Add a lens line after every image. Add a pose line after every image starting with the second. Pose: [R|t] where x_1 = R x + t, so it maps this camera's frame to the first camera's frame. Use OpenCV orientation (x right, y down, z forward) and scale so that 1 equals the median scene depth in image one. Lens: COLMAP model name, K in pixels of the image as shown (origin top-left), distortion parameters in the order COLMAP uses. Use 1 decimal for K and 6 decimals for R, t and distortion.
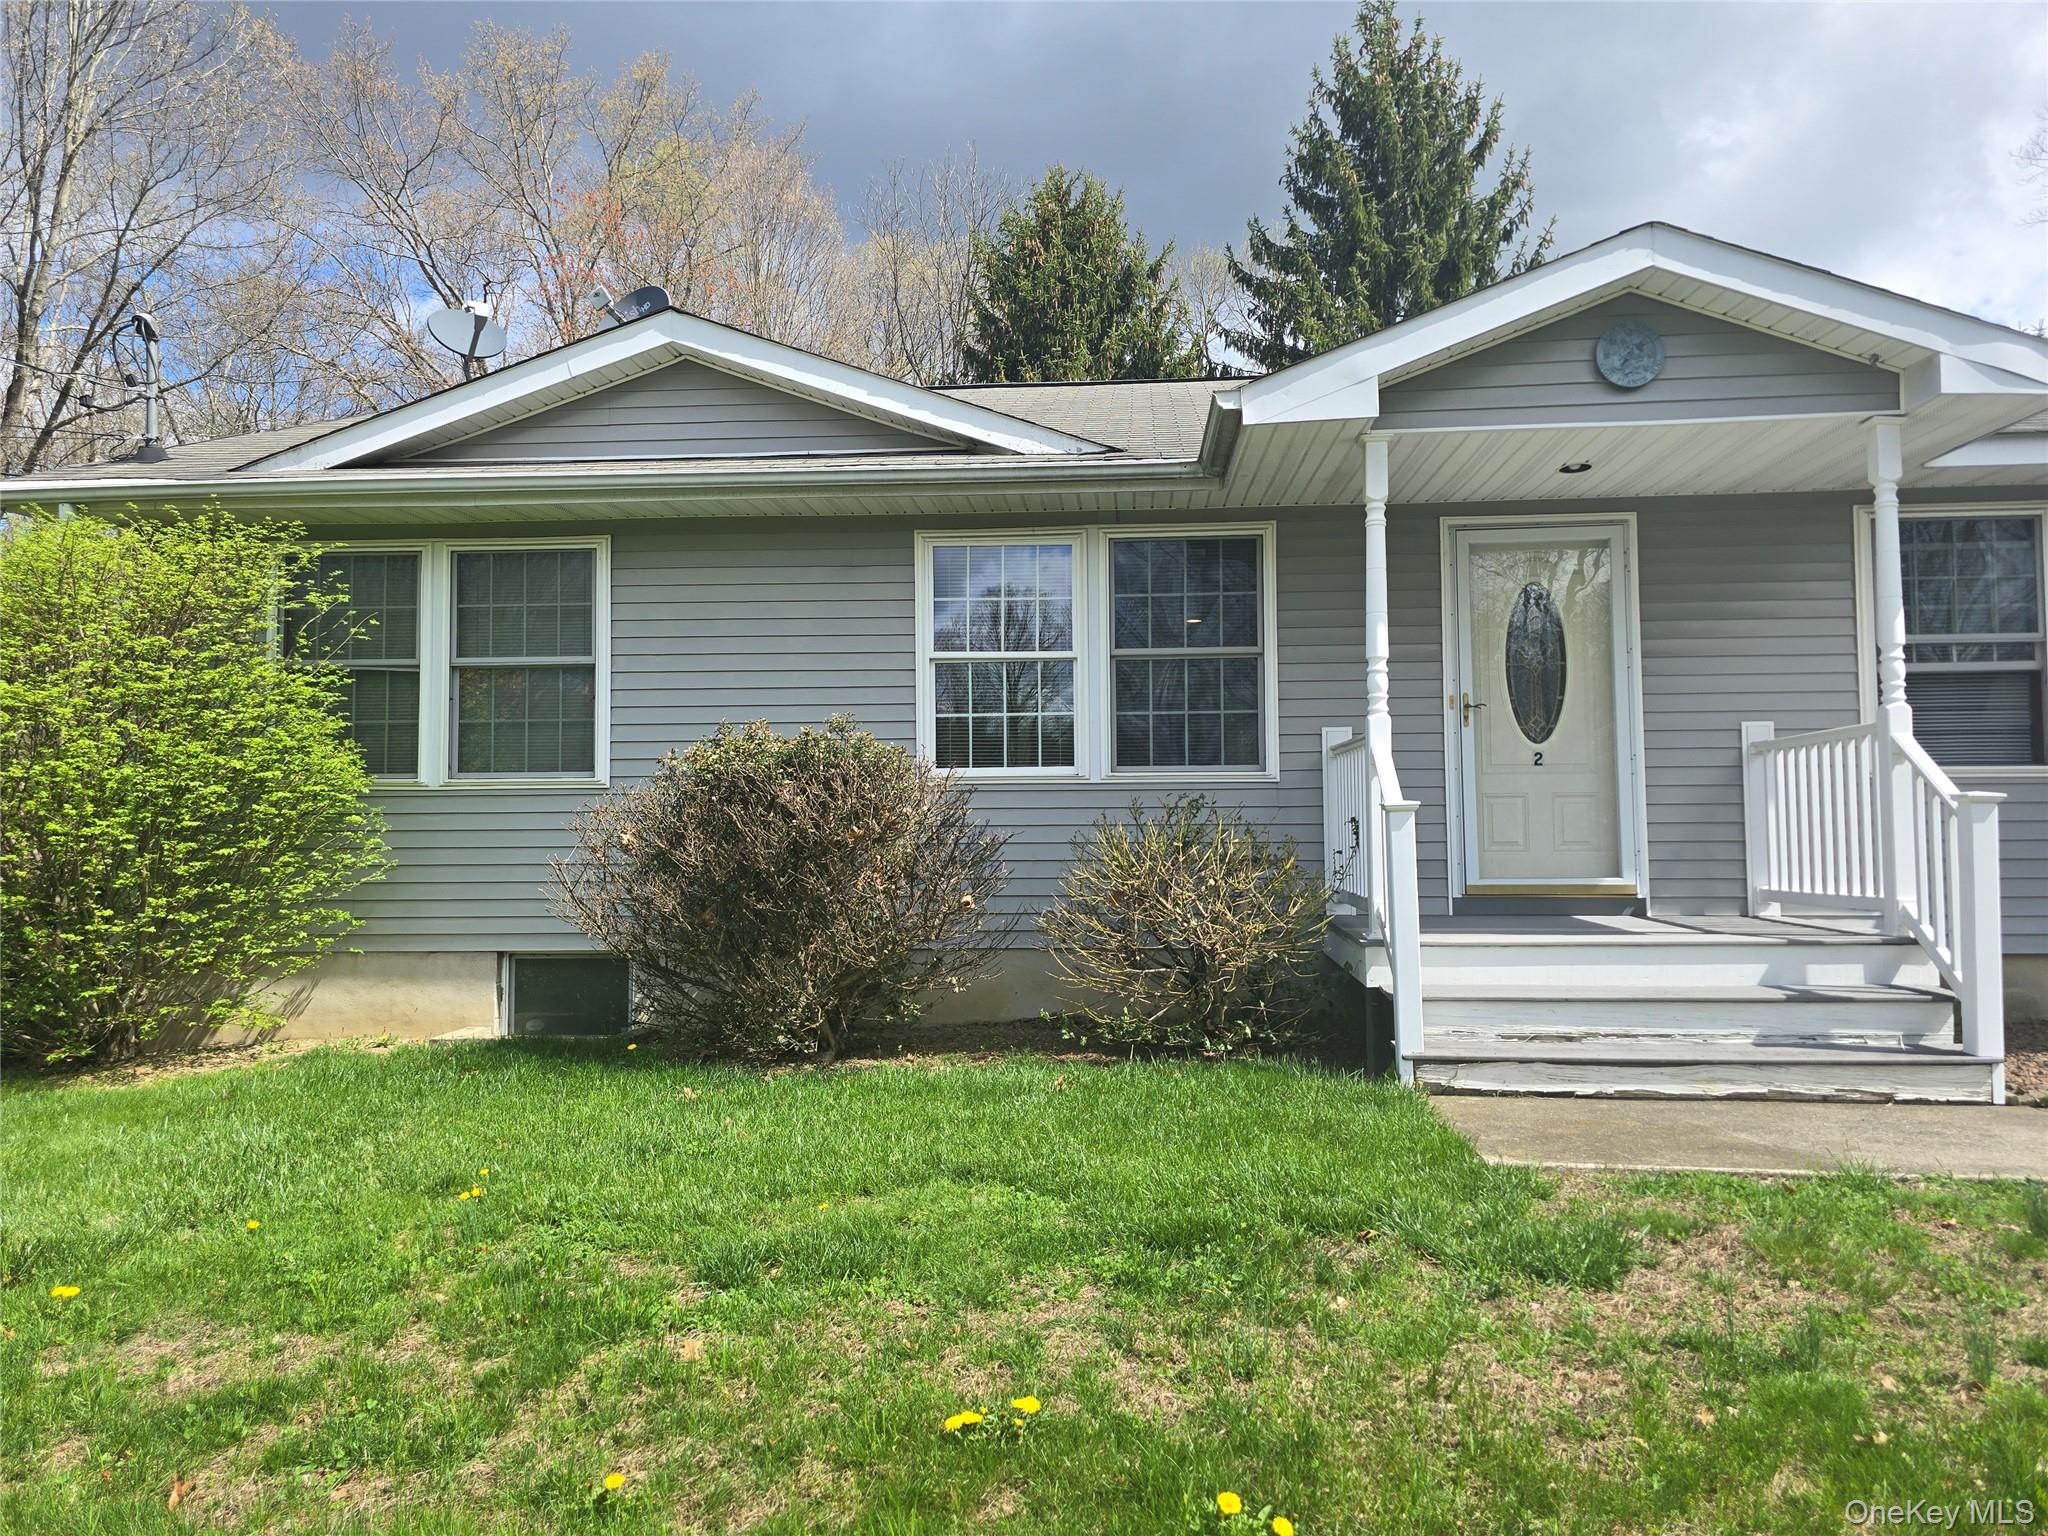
lens RADIAL K [[1322.0, 0, 1024.0], [0, 1322.0, 768.0], [0, 0, 1]] dist [0.033322, -0.003547]
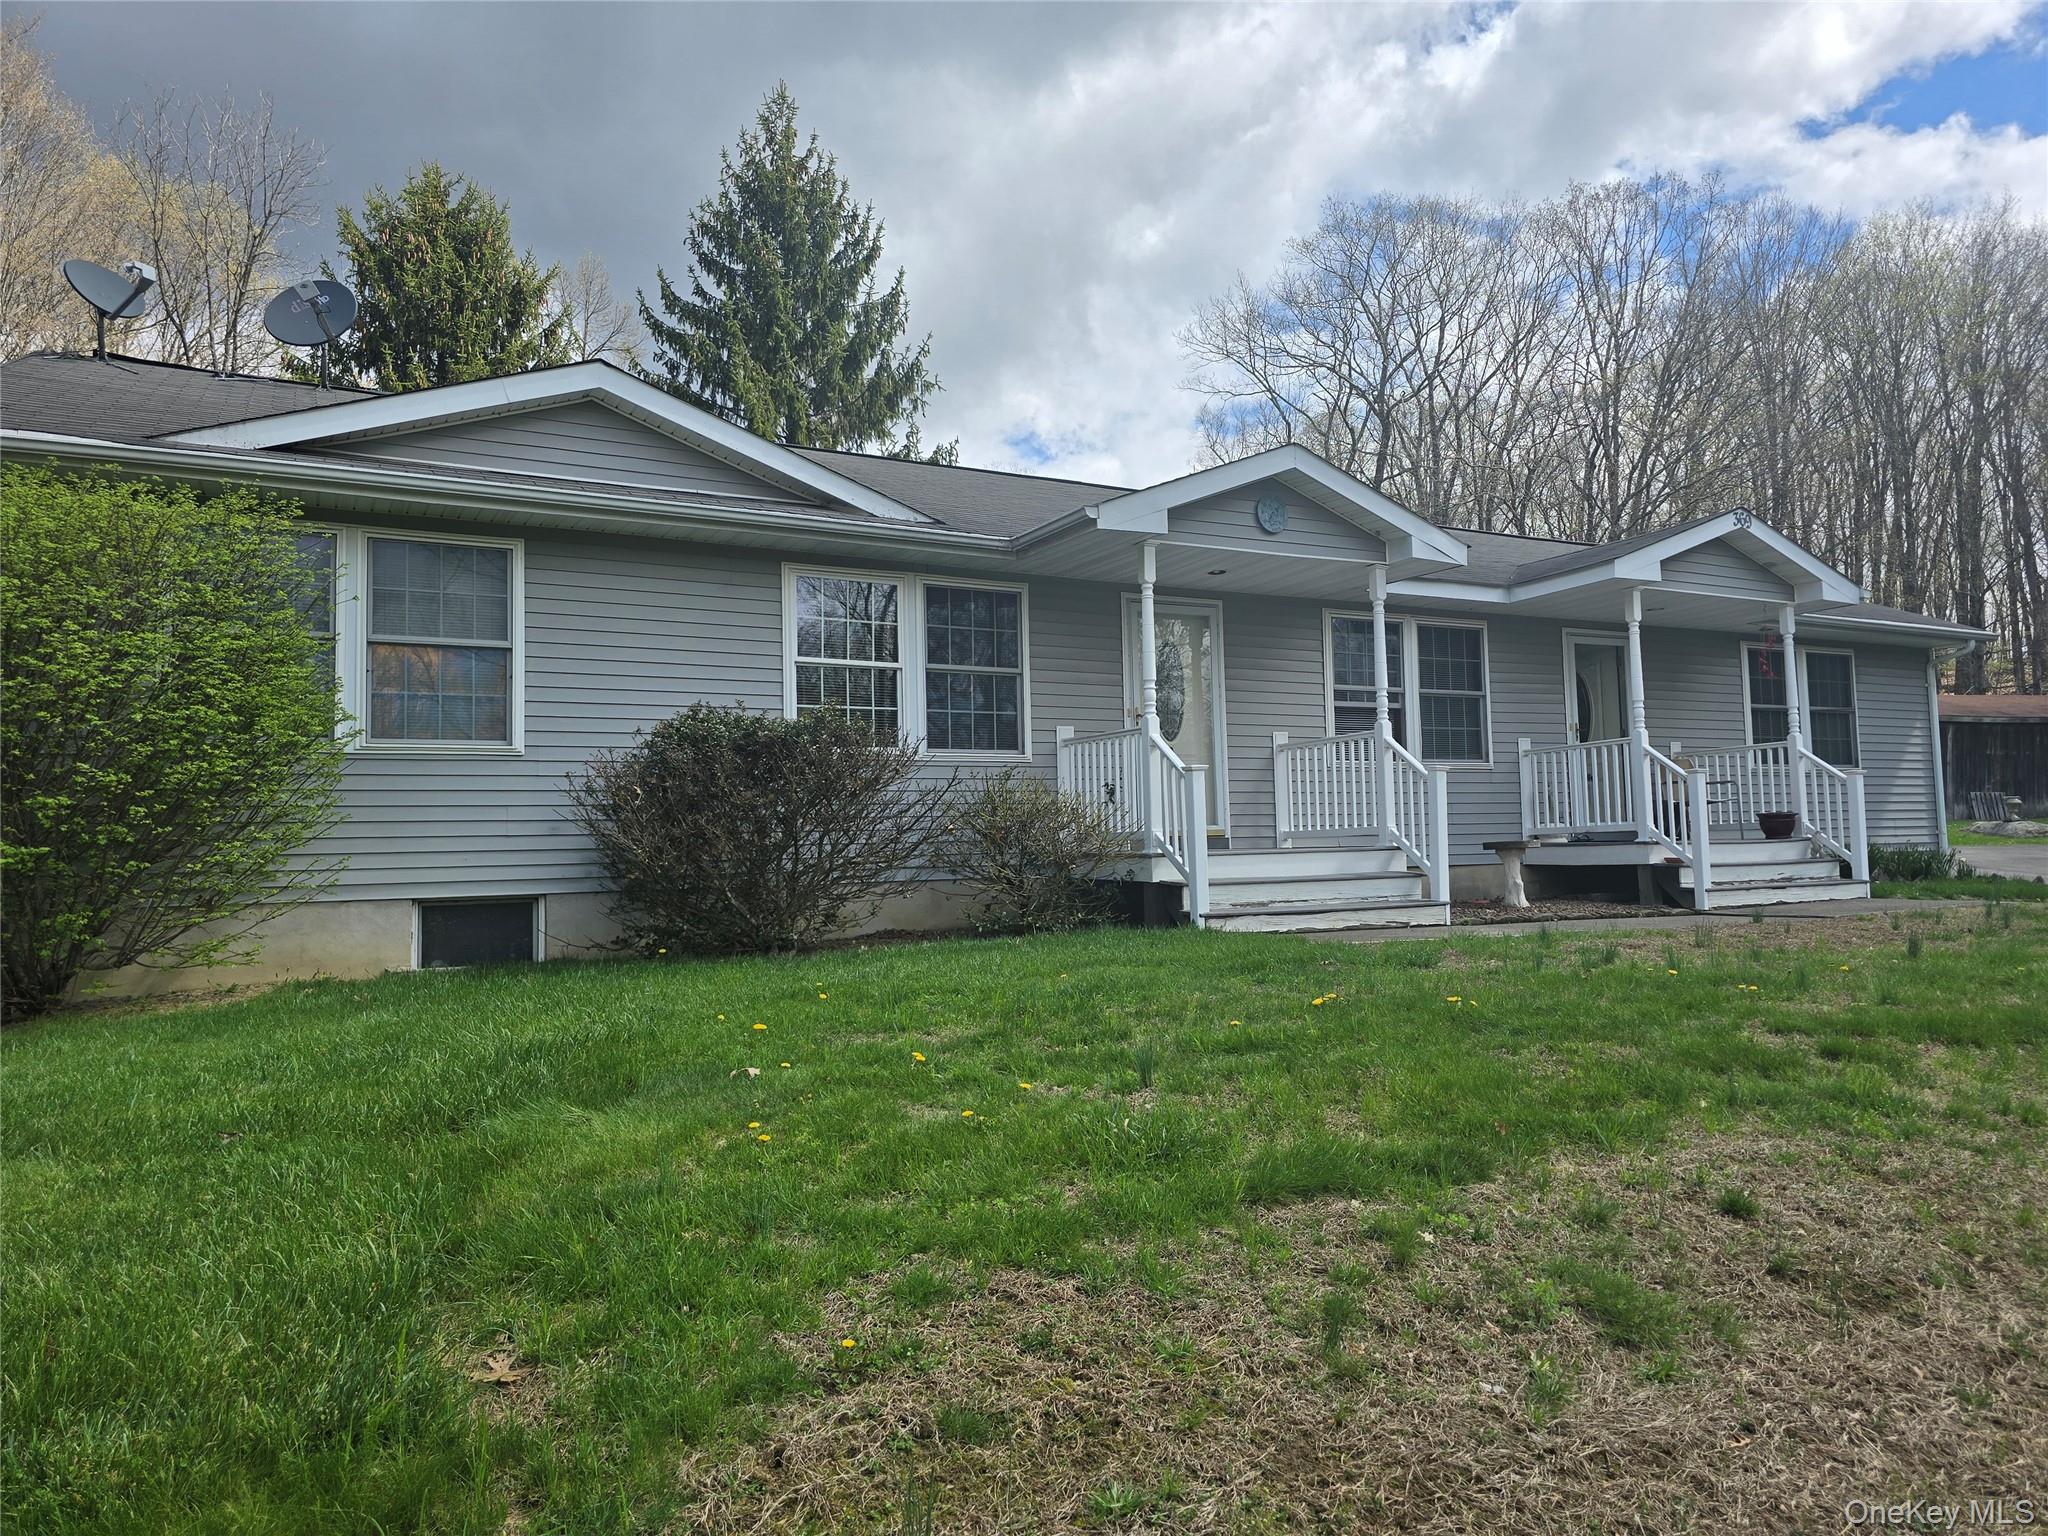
lens RADIAL K [[1322.0, 0, 1024.0], [0, 1322.0, 768.0], [0, 0, 1]] dist [0.033322, -0.003547]
pose [[0.850506, 0.022214, 0.525496, -0.550535], [-0.008819, 0.999570, -0.027981, 0.055179], [-0.525891, 0.019164, 0.850336, -0.220776]]
